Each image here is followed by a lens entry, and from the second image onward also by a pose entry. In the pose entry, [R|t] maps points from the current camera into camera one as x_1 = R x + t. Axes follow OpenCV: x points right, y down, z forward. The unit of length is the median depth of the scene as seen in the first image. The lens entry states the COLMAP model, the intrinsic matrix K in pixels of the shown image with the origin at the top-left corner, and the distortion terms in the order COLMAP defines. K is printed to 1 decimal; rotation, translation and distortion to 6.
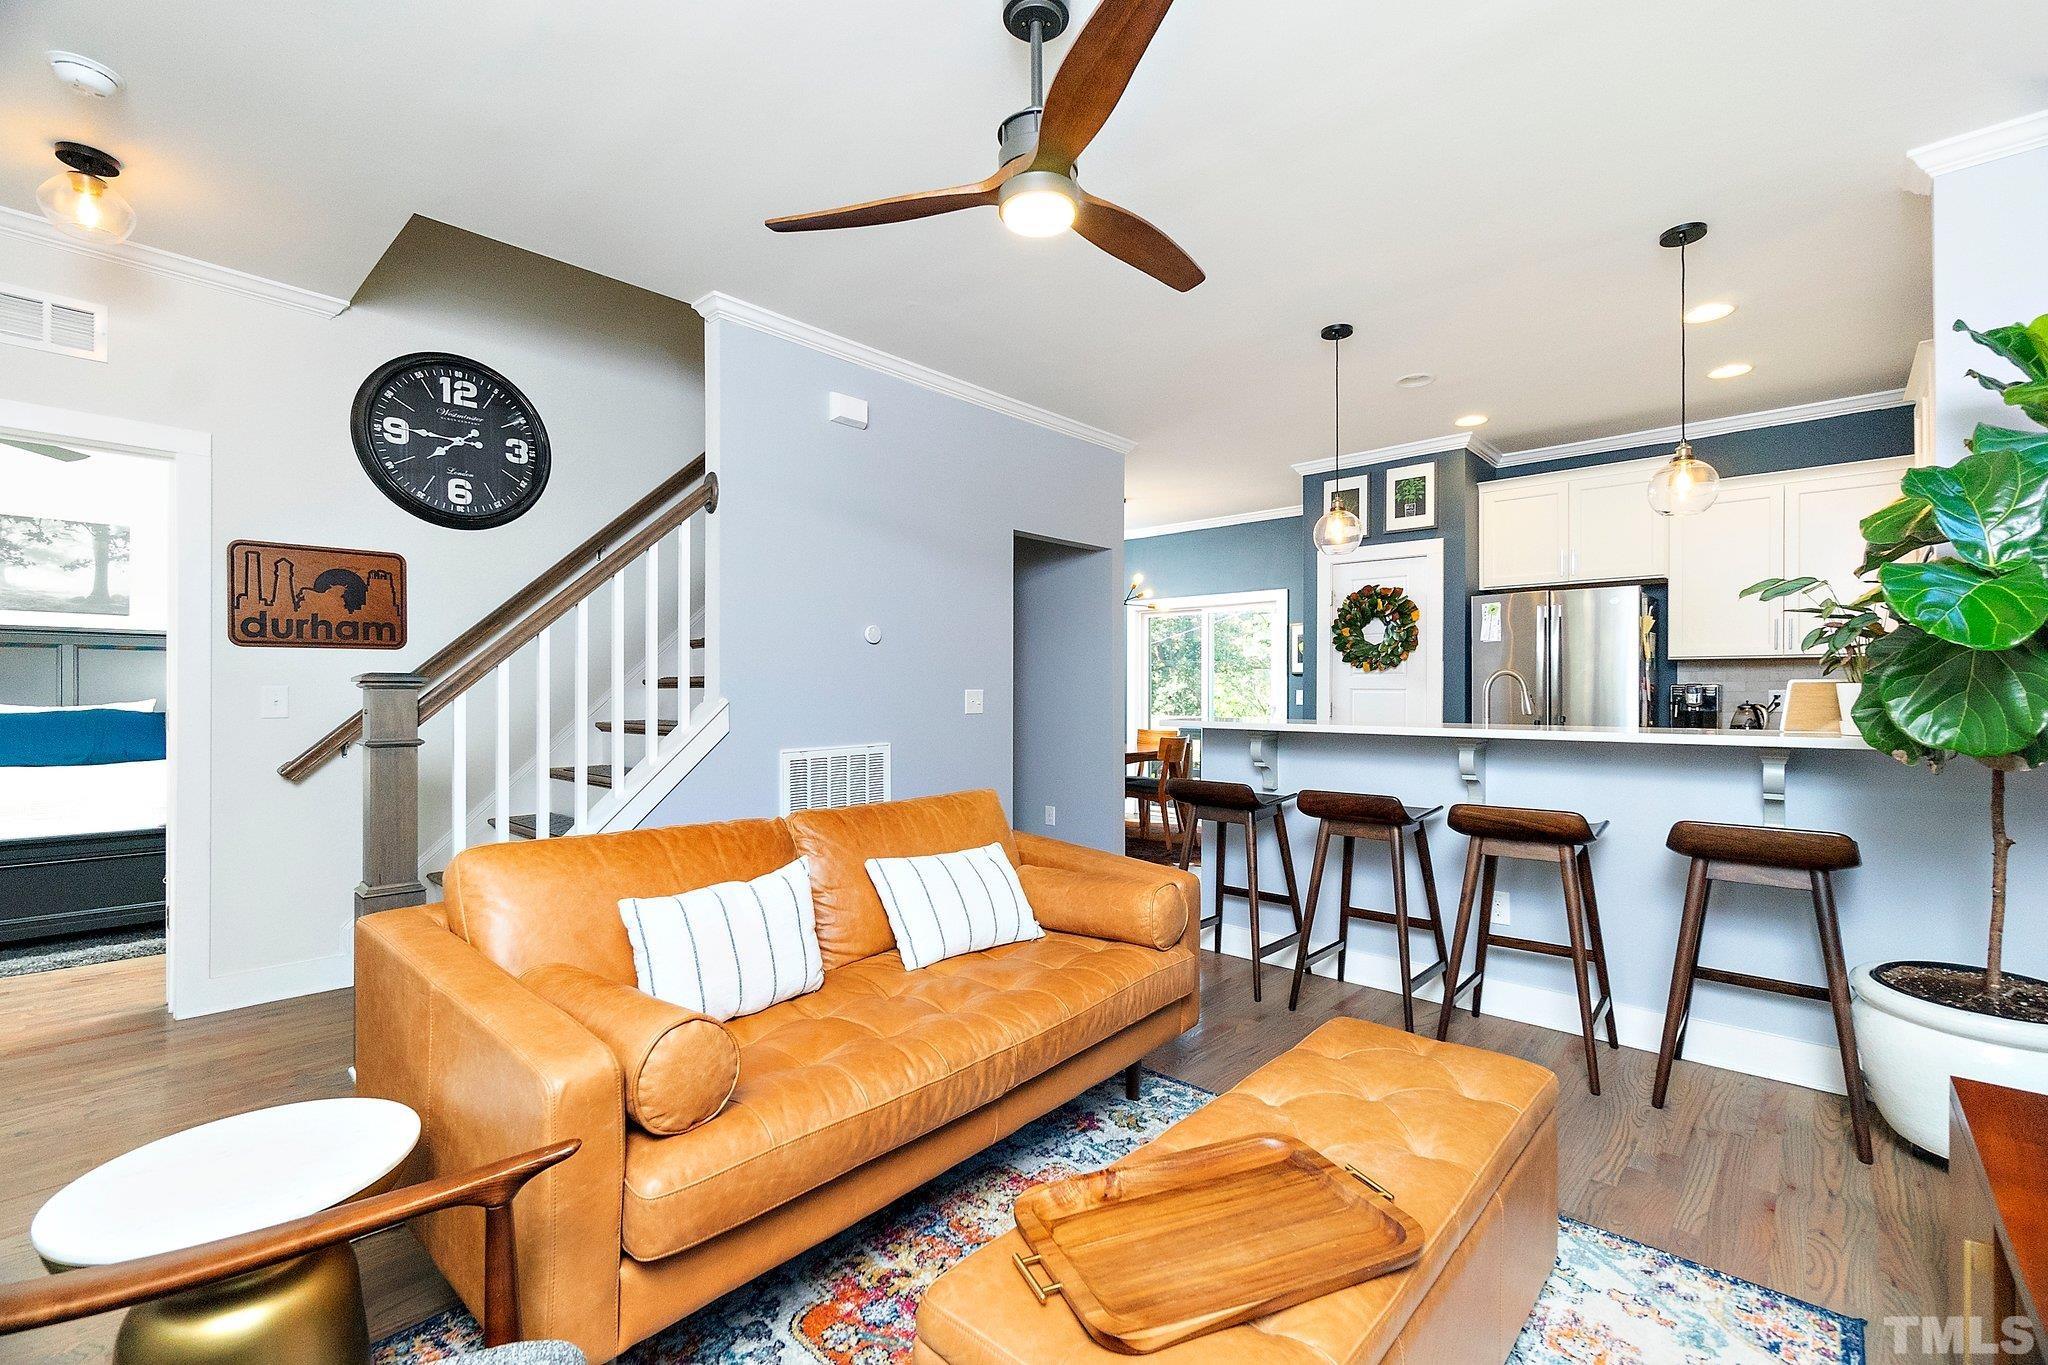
lens RADIAL K [[881.6, 0, 1021.9], [0, 881.6, 684.7], [0, 0, 1]] dist [-0.005736, -0.000199]
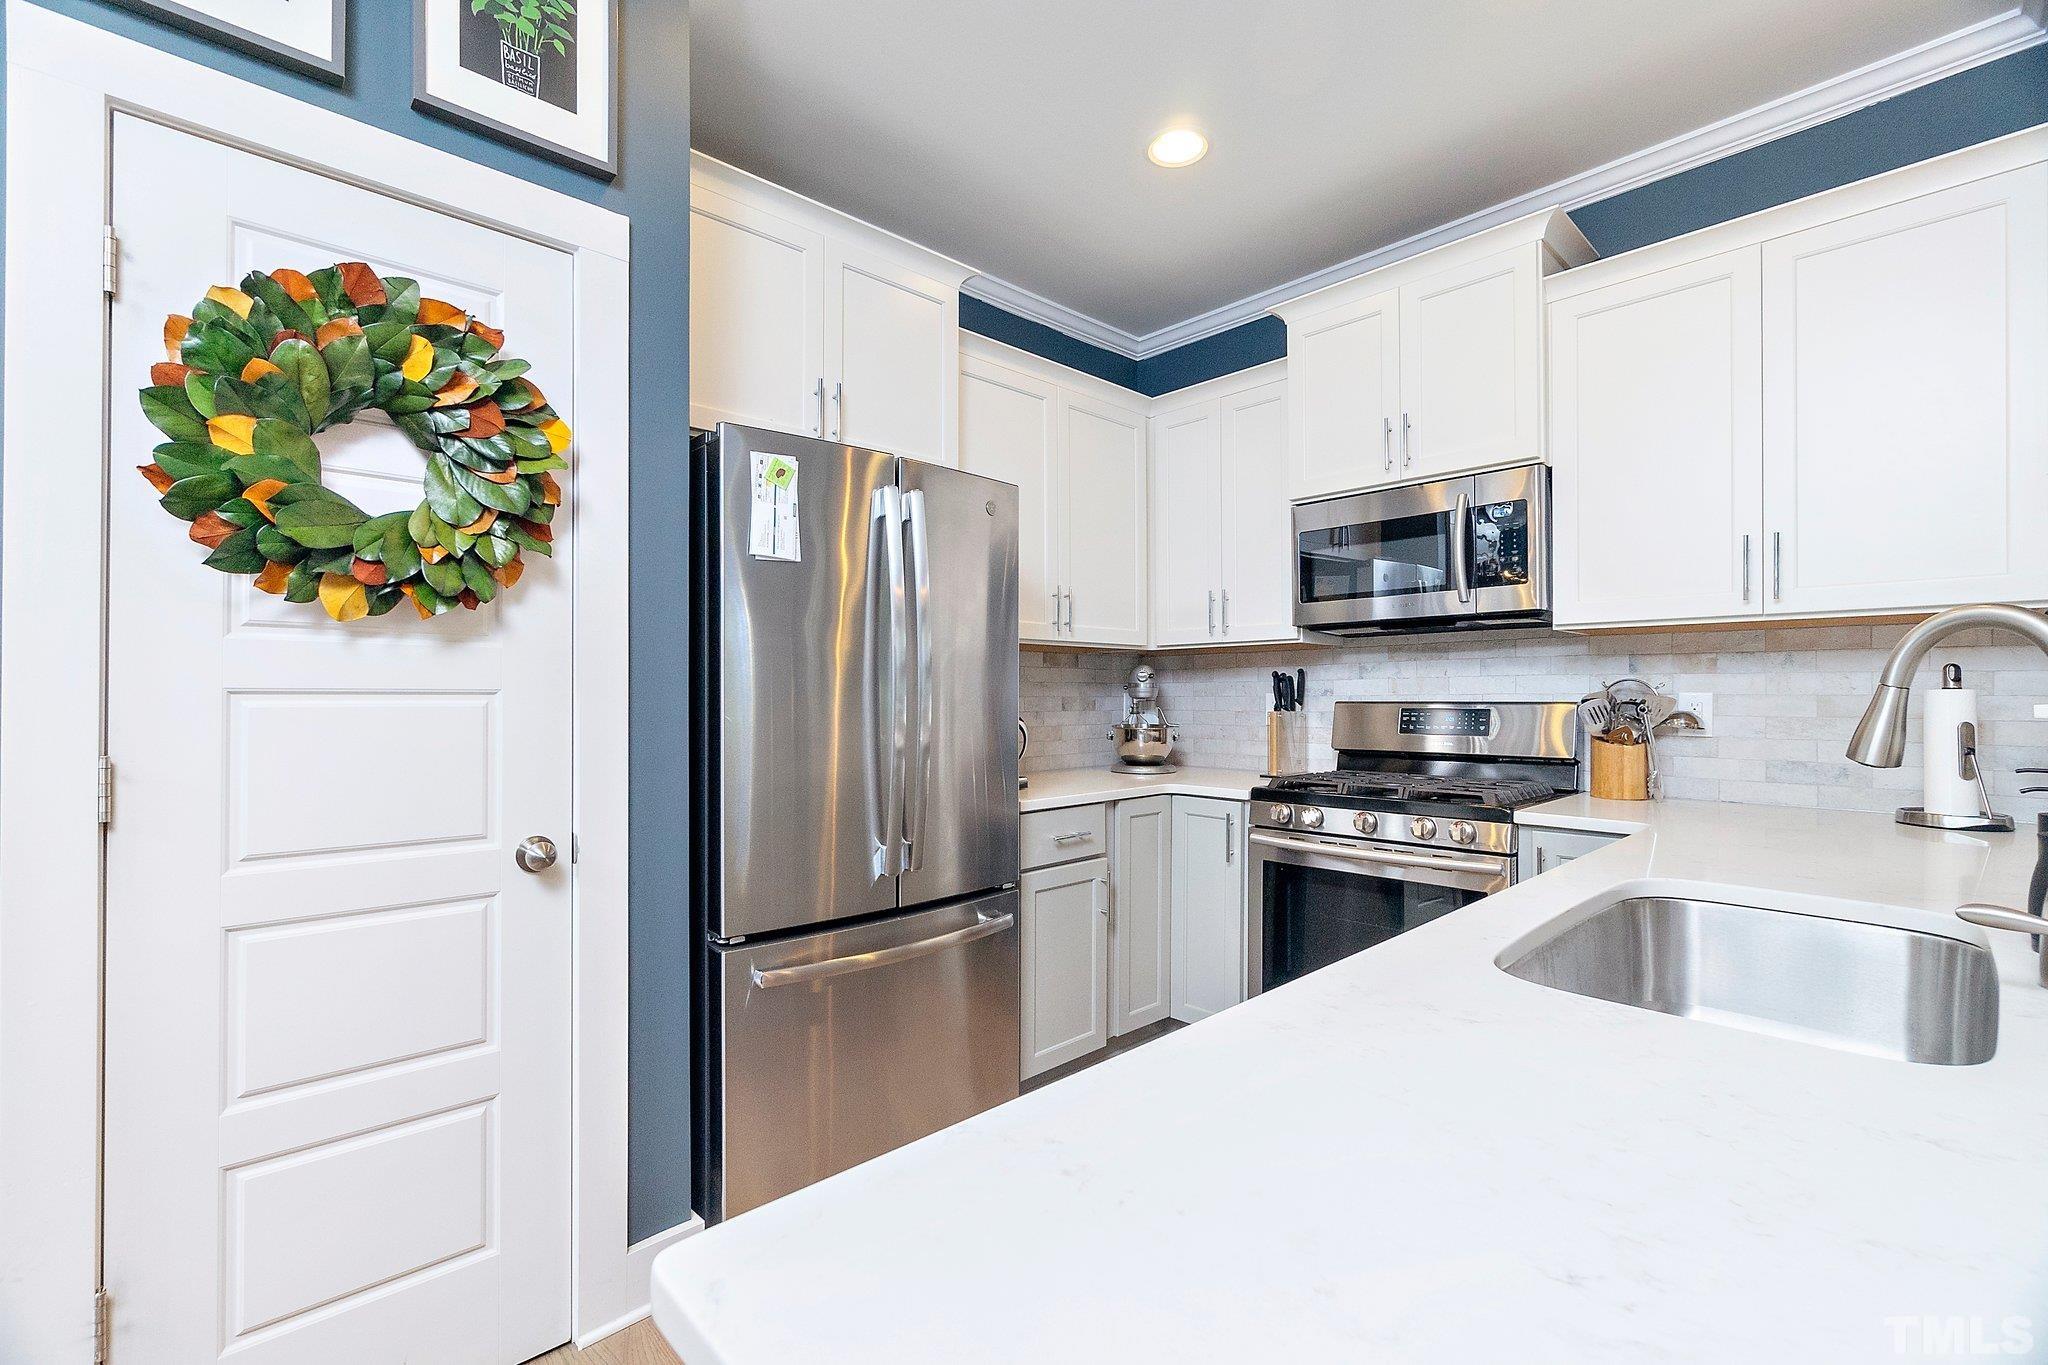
lens RADIAL K [[881.6, 0, 1022.0], [0, 881.6, 686.3], [0, 0, 1]] dist [-0.005736, -0.000199]
pose [[0.085880, 0.010226, 0.996253, 0.173457], [-0.005101, 0.999939, -0.009824, 0.003806], [-0.996292, -0.004238, 0.085926, 0.807710]]
